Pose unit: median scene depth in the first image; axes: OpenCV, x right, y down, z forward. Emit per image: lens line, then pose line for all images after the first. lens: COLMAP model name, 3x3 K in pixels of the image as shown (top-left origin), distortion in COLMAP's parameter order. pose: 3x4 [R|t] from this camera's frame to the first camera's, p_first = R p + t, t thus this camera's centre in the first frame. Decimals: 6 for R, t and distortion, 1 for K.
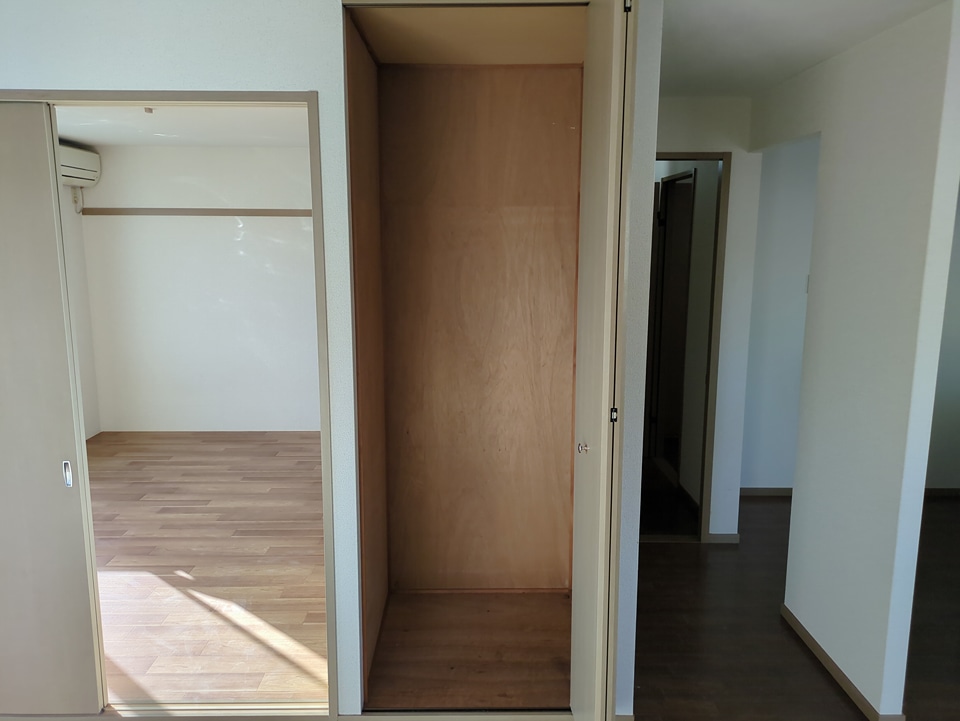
lens RADIAL K [[717.1, 0, 480.0], [0, 717.1, 360.5], [0, 0, 1]] dist [0.057253, -0.055105]
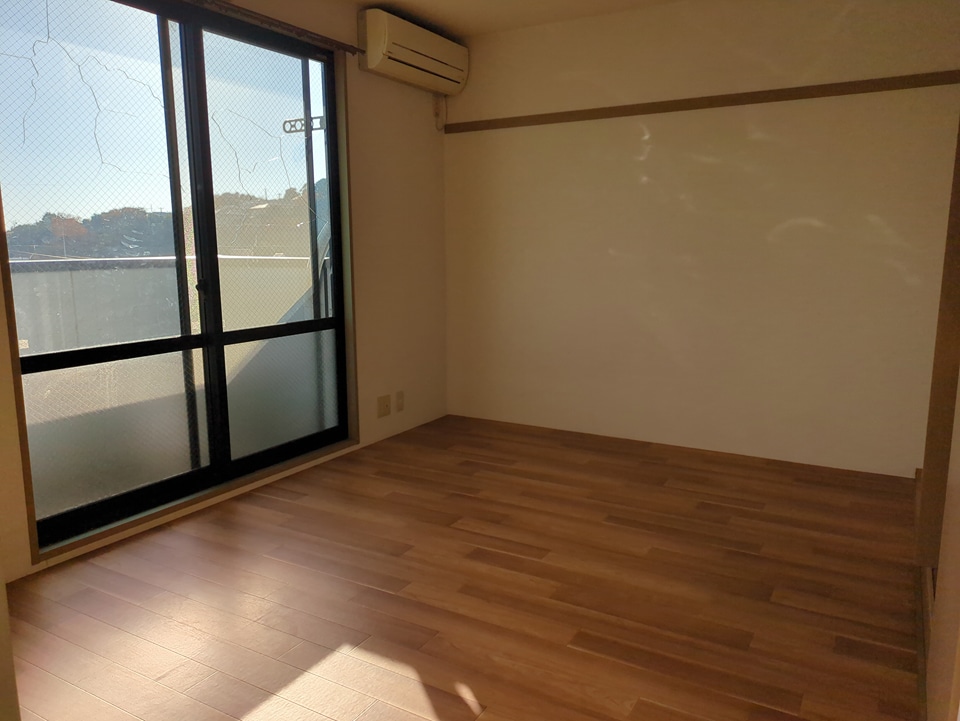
lens RADIAL K [[717.1, 0, 480.0], [0, 717.1, 360.5], [0, 0, 1]] dist [0.057253, -0.055105]
pose [[0.858277, 0.075815, -0.507555, -0.126925], [-0.080278, 0.996686, 0.013128, 0.033563], [0.506868, 0.029478, 0.861519, 0.433633]]
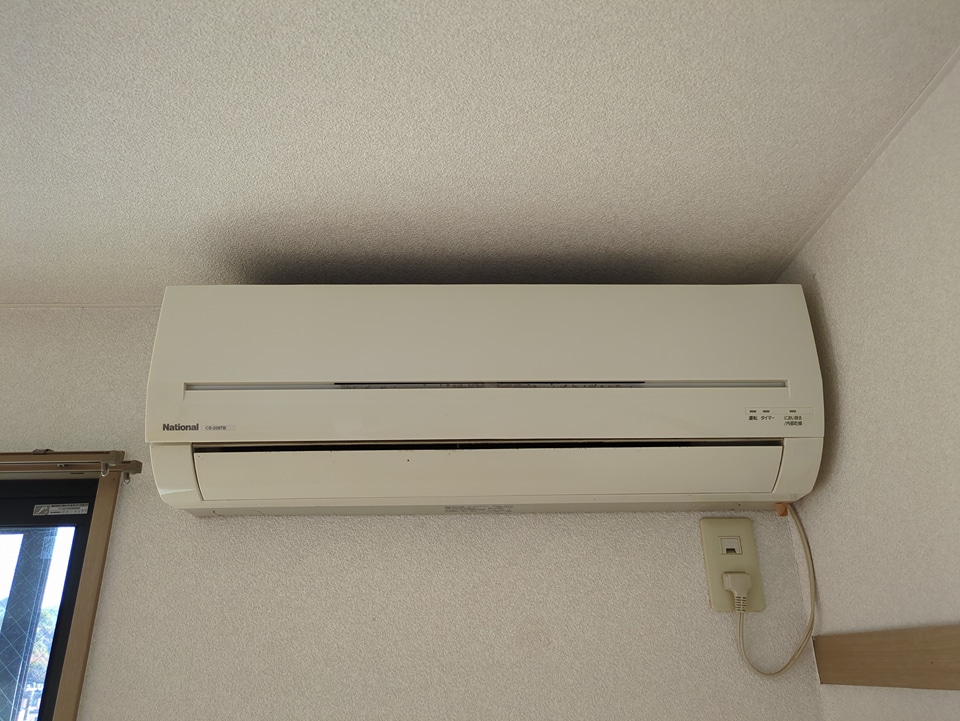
lens RADIAL K [[717.1, 0, 480.0], [0, 717.1, 360.5], [0, 0, 1]] dist [0.057253, -0.055105]
pose [[0.028884, -0.386776, -0.921721, -0.451922], [-0.148428, 0.910224, -0.386603, -0.229474], [0.988501, 0.147976, -0.031118, 1.100782]]
